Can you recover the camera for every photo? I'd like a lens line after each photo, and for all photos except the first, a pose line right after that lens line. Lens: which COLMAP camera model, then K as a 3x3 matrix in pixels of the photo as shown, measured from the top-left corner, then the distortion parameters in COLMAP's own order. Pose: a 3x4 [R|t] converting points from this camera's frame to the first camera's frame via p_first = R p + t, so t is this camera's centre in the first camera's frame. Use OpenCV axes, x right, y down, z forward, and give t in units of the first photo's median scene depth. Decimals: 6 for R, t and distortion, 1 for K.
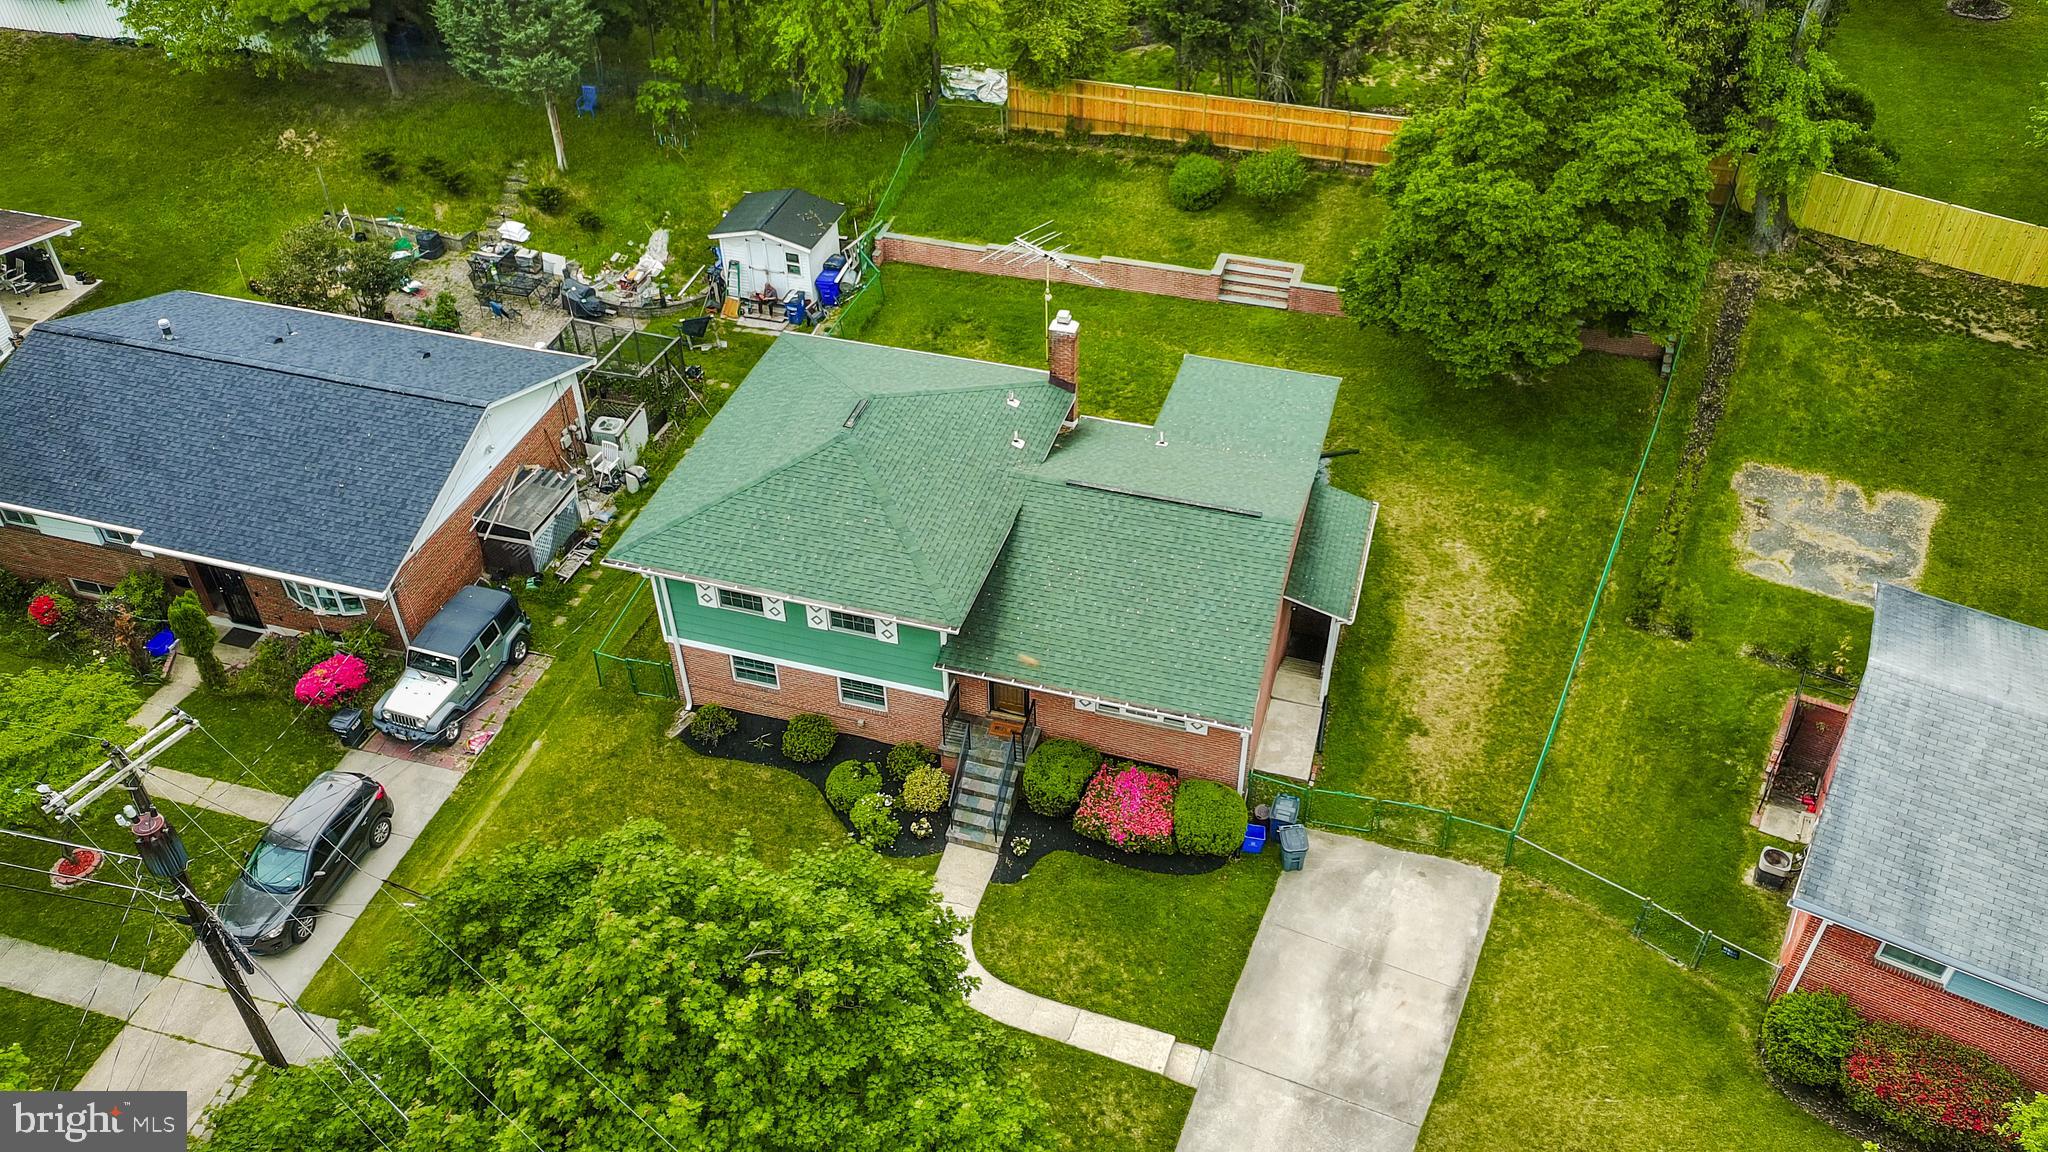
lens RADIAL K [[1584.1, 0, 1025.1], [0, 1584.1, 585.1], [0, 0, 1]] dist [0.064943, -0.086308]
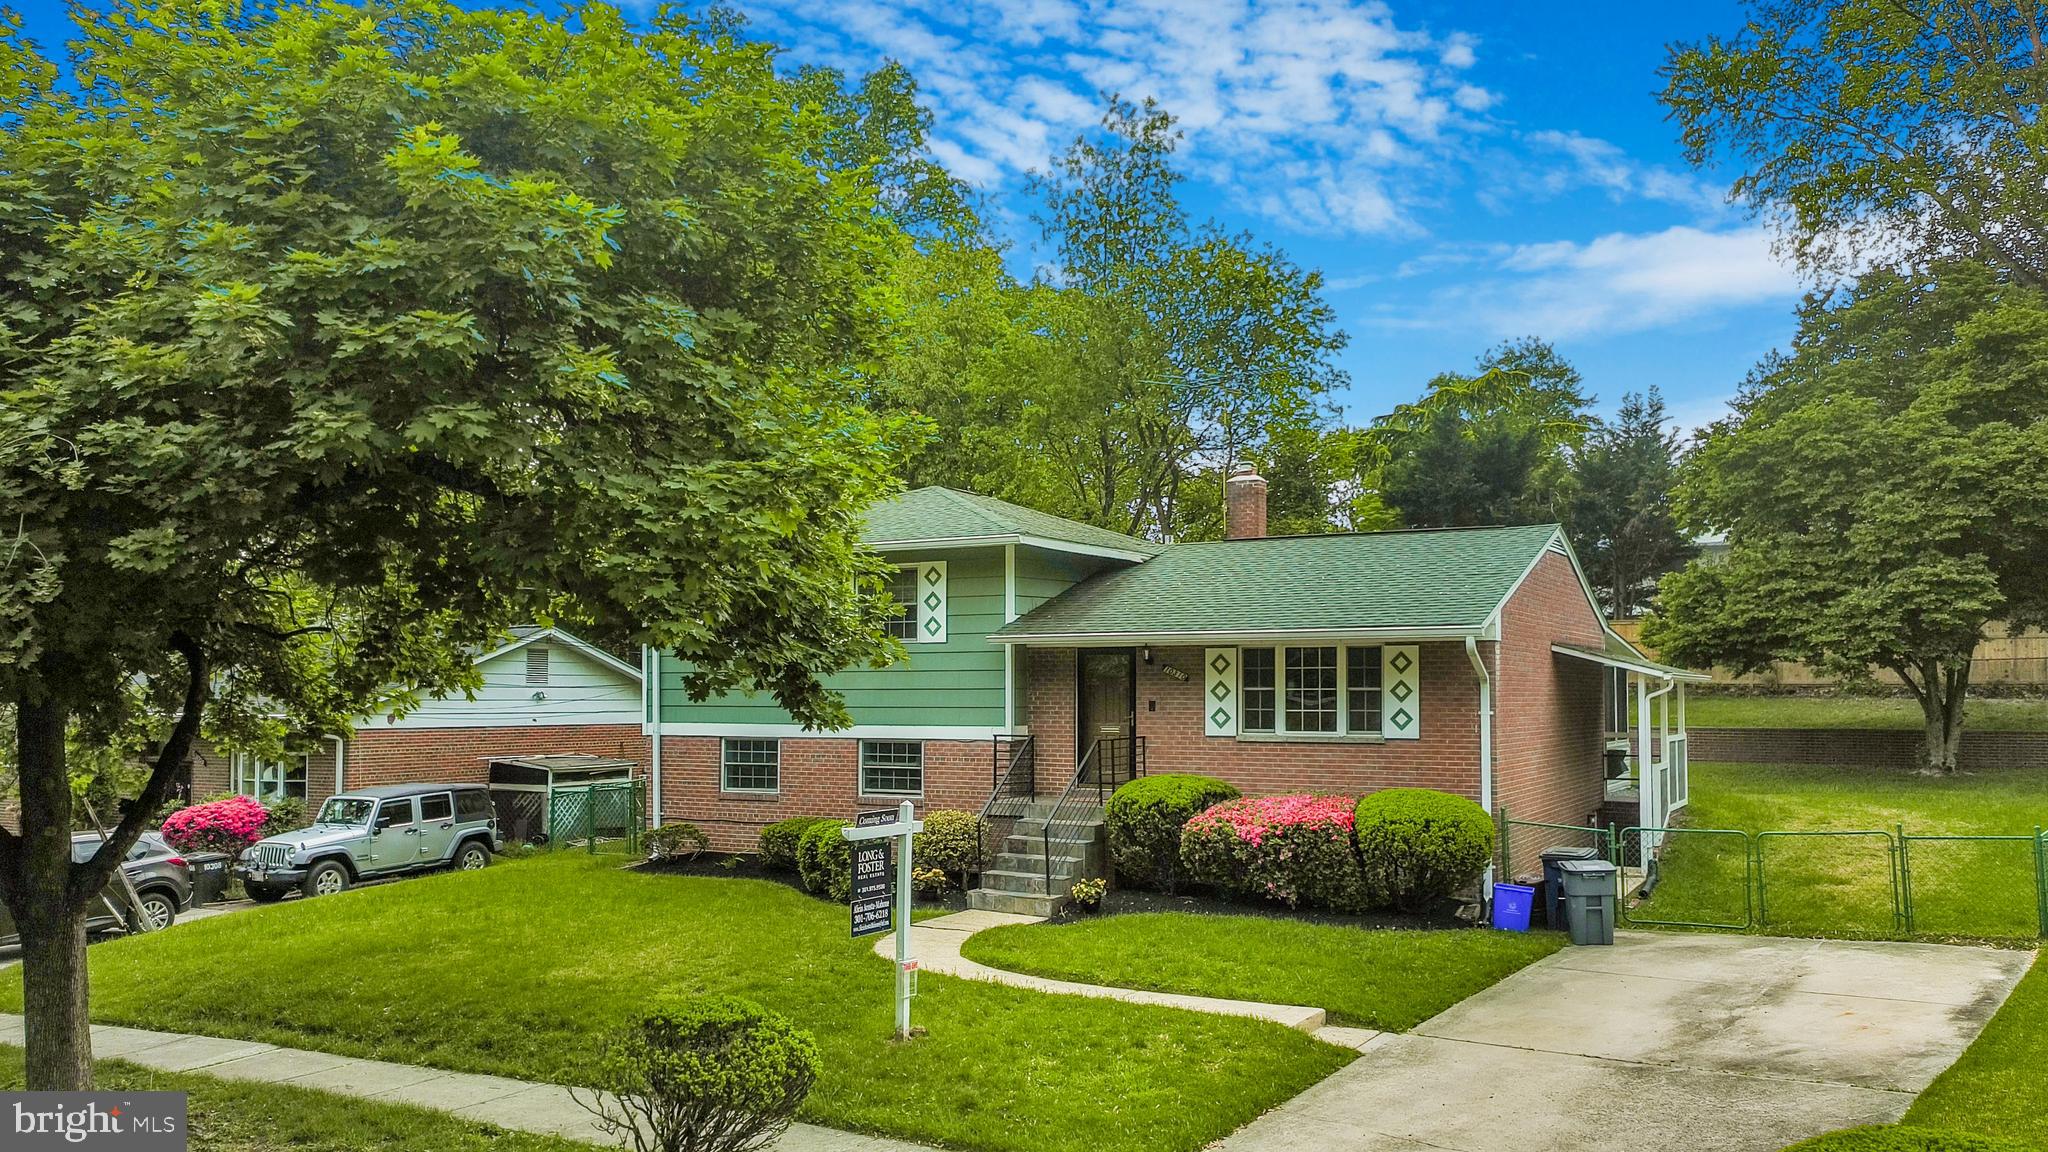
lens RADIAL K [[1599.0, 0, 1035.1], [0, 1599.0, 643.7], [0, 0, 1]] dist [0.078933, -0.090590]
pose [[0.977154, 0.003379, -0.212505, 0.090742], [-0.145233, 0.740618, -0.656043, 0.430640], [0.155168, 0.671918, 0.724189, 0.466408]]
